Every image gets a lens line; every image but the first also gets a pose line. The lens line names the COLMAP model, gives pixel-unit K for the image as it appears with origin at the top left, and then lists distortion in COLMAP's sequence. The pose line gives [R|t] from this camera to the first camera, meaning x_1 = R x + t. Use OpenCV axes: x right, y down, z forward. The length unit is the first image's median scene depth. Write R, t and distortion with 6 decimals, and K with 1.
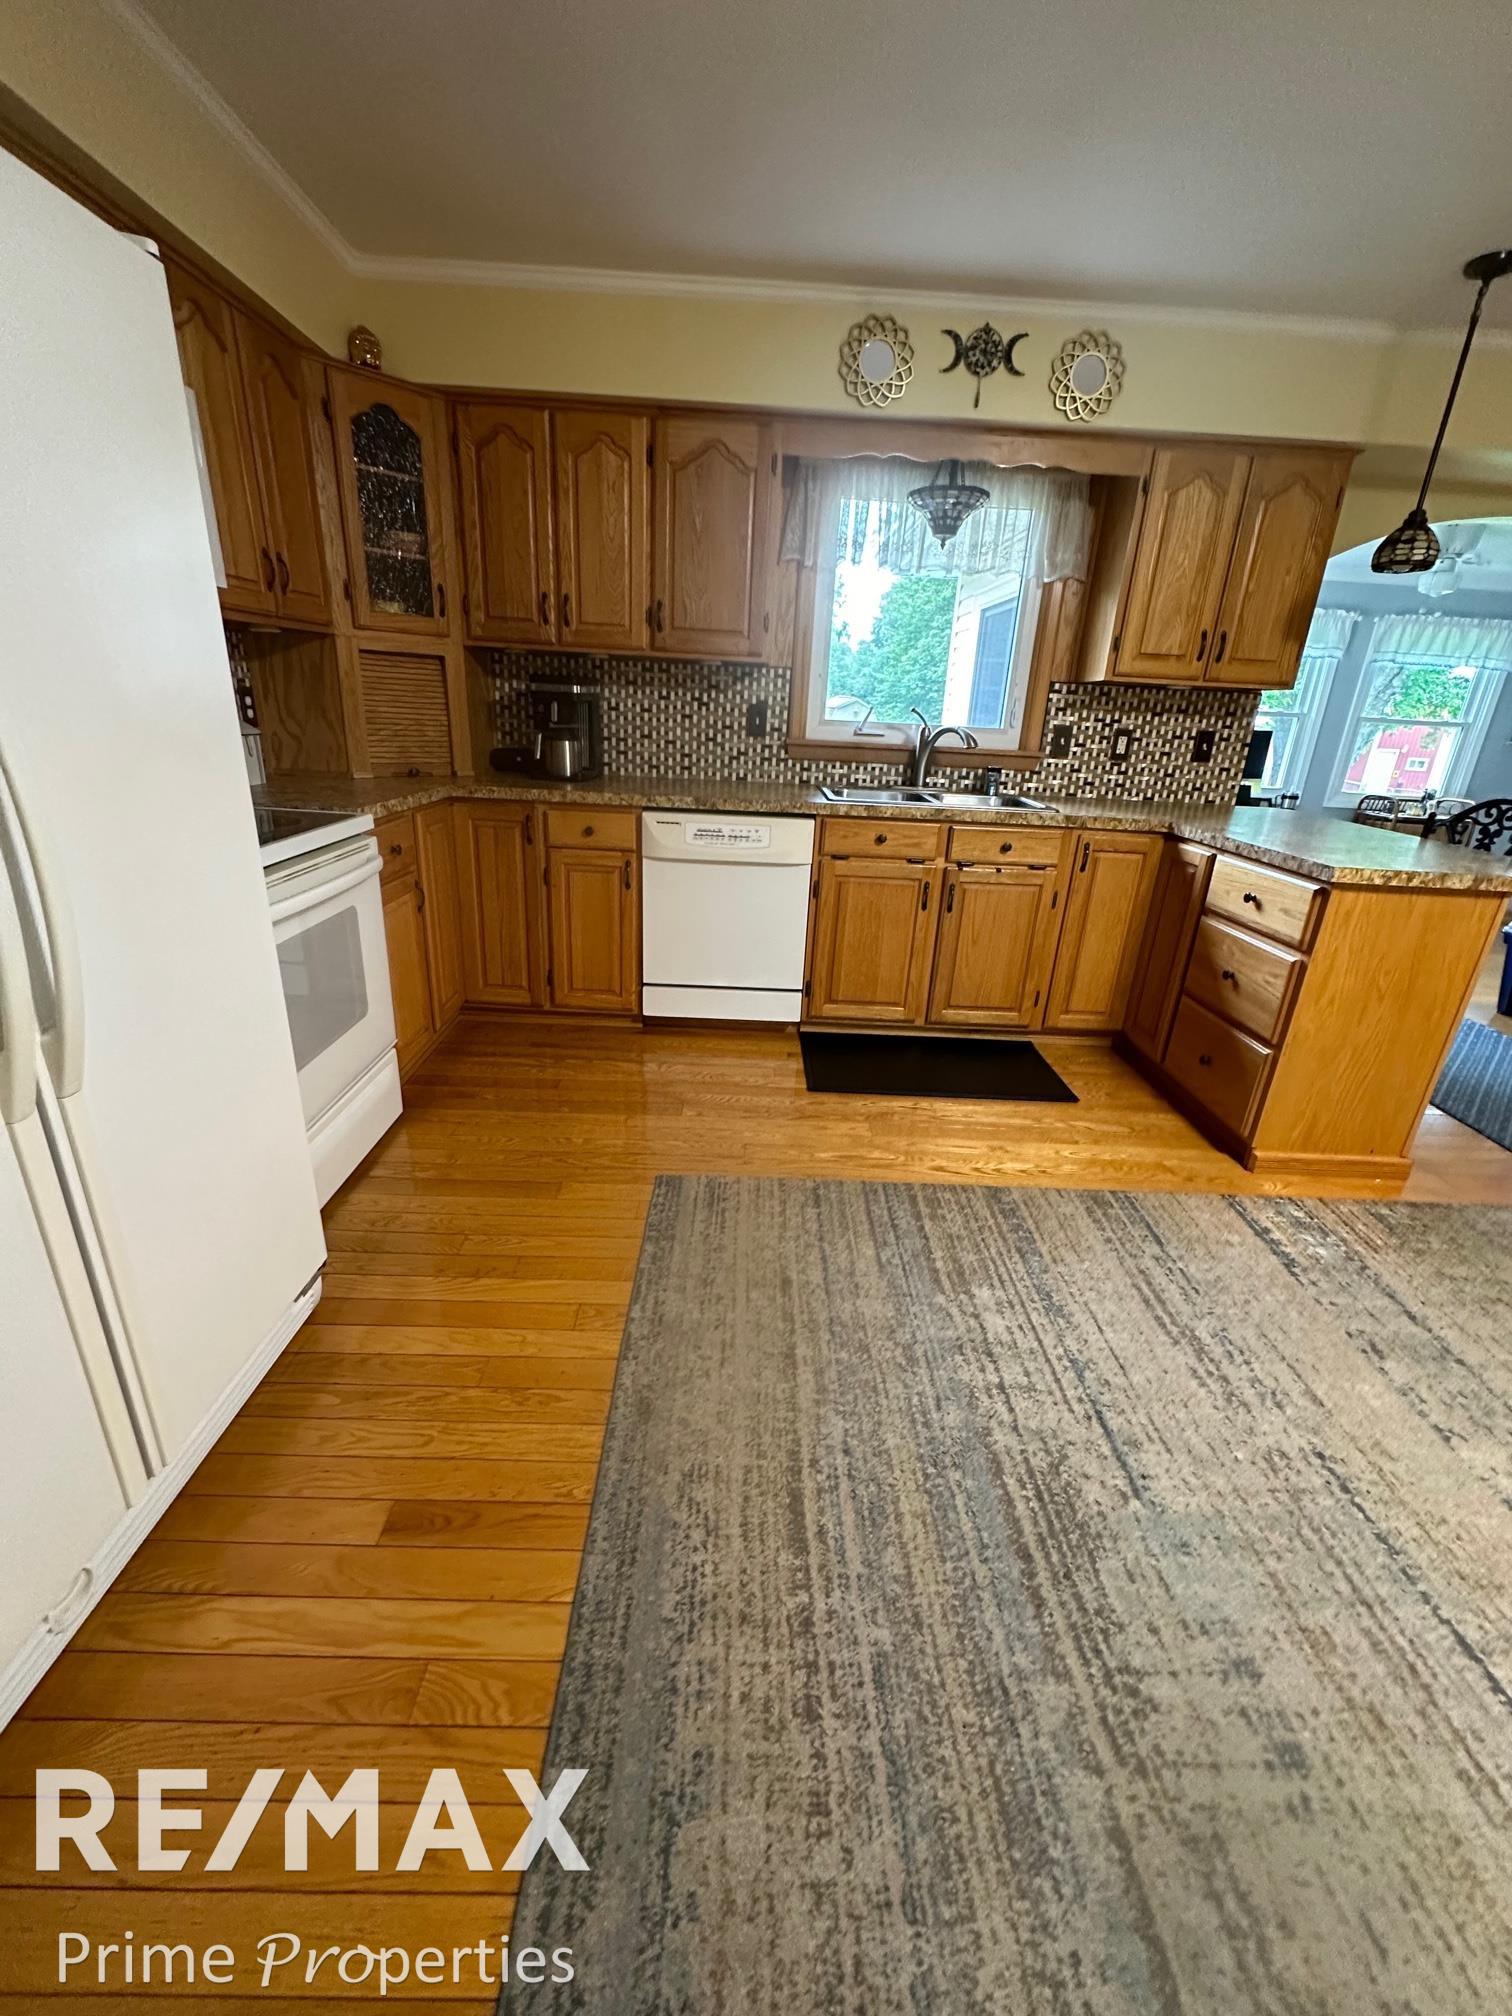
lens RADIAL K [[805.2, 0, 757.9], [0, 805.2, 1007.8], [0, 0, 1]] dist [-0.003947, 0.000855]
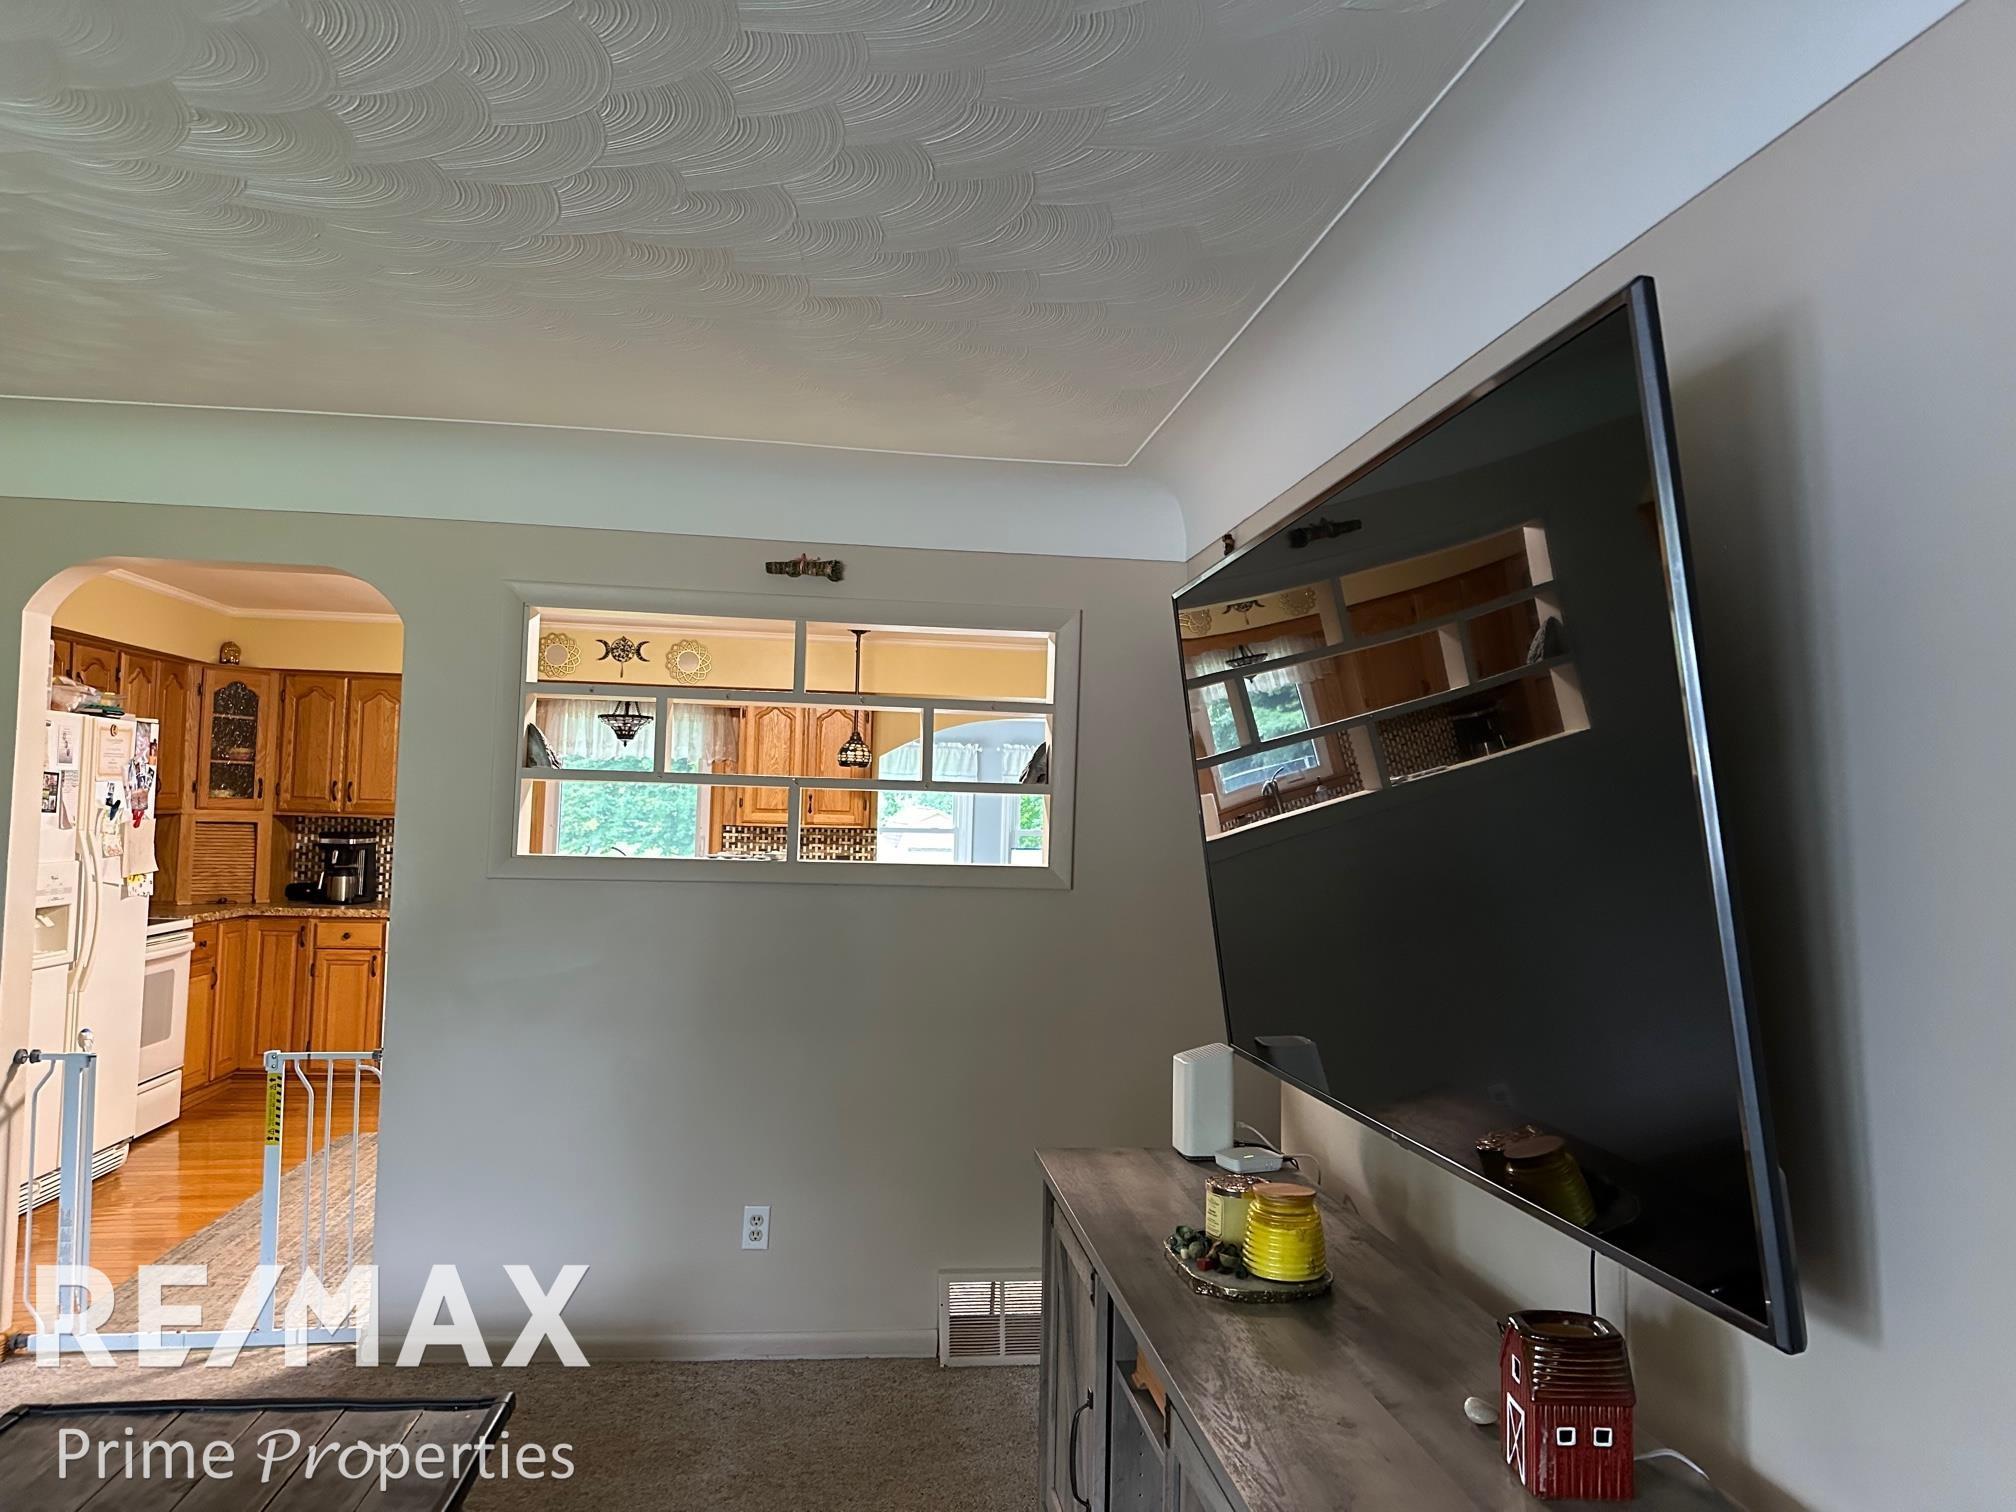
lens RADIAL K [[1400.0, 0, 1015.3], [0, 1400.0, 748.4], [0, 0, 1]] dist [0.069778, -0.076261]
pose [[0.992236, -0.017177, 0.123180, 0.676980], [0.064620, 0.917442, -0.392588, 0.551683], [-0.106267, 0.397500, 0.911428, -1.585324]]
